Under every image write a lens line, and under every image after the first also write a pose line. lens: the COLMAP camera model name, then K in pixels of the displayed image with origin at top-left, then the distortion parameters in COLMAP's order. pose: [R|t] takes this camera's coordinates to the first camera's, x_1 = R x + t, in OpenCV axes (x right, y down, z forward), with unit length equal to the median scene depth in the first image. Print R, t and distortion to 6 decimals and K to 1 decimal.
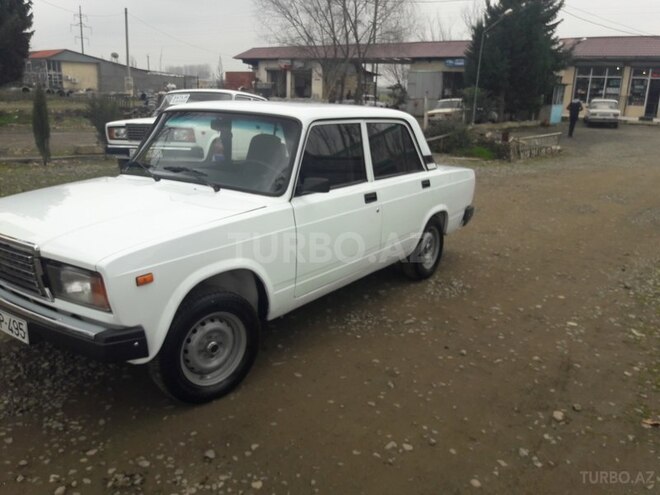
lens RADIAL K [[536.2, 0, 334.2], [0, 536.2, 262.8], [0, 0, 1]] dist [0.012002, -0.054072]
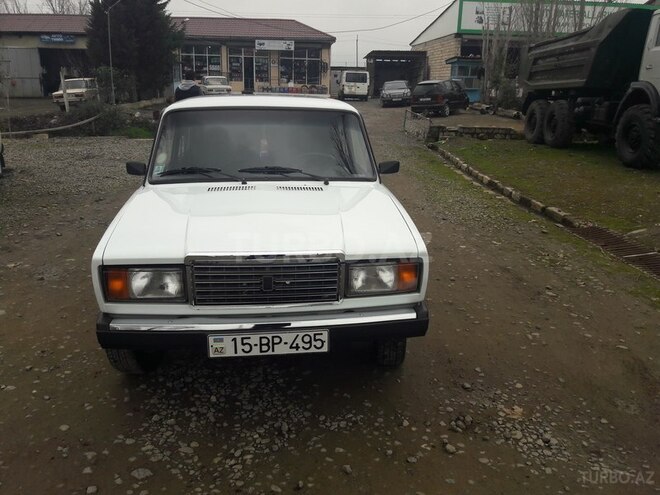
lens RADIAL K [[536.5, 0, 330.0], [0, 536.5, 247.5], [0, 0, 1]] dist [0.031230, -0.069883]
pose [[0.754496, -0.209363, 0.622016, -0.089941], [0.200840, 0.975940, 0.084873, -0.009701], [-0.624819, 0.060889, 0.778391, 0.015230]]
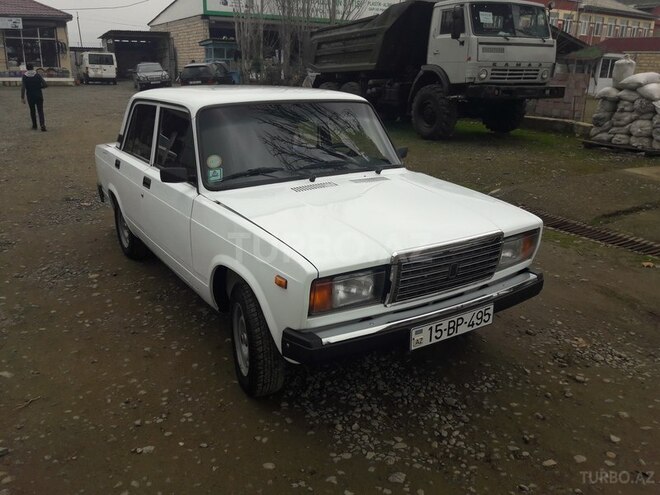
lens RADIAL K [[536.4, 0, 312.1], [0, 536.4, 249.7], [0, 0, 1]] dist [0.028964, -0.072156]
pose [[0.396378, -0.318880, 0.860930, -0.127507], [0.272269, 0.936386, 0.221474, -0.026674], [-0.876786, 0.146617, 0.457984, 0.061455]]
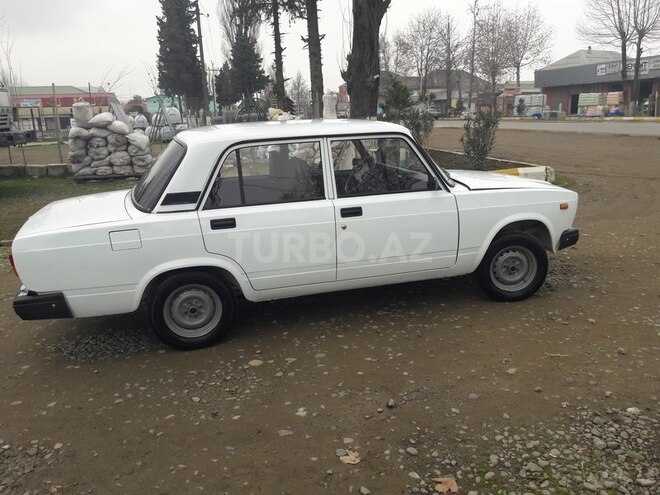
lens RADIAL K [[536.5, 0, 330.0], [0, 536.5, 247.5], [0, 0, 1]] dist [0.031230, -0.069883]
pose [[-0.778415, -0.163862, 0.605986, -0.104898], [0.189949, 0.858595, 0.476166, -0.076641], [-0.598322, 0.485761, -0.637218, 0.234681]]
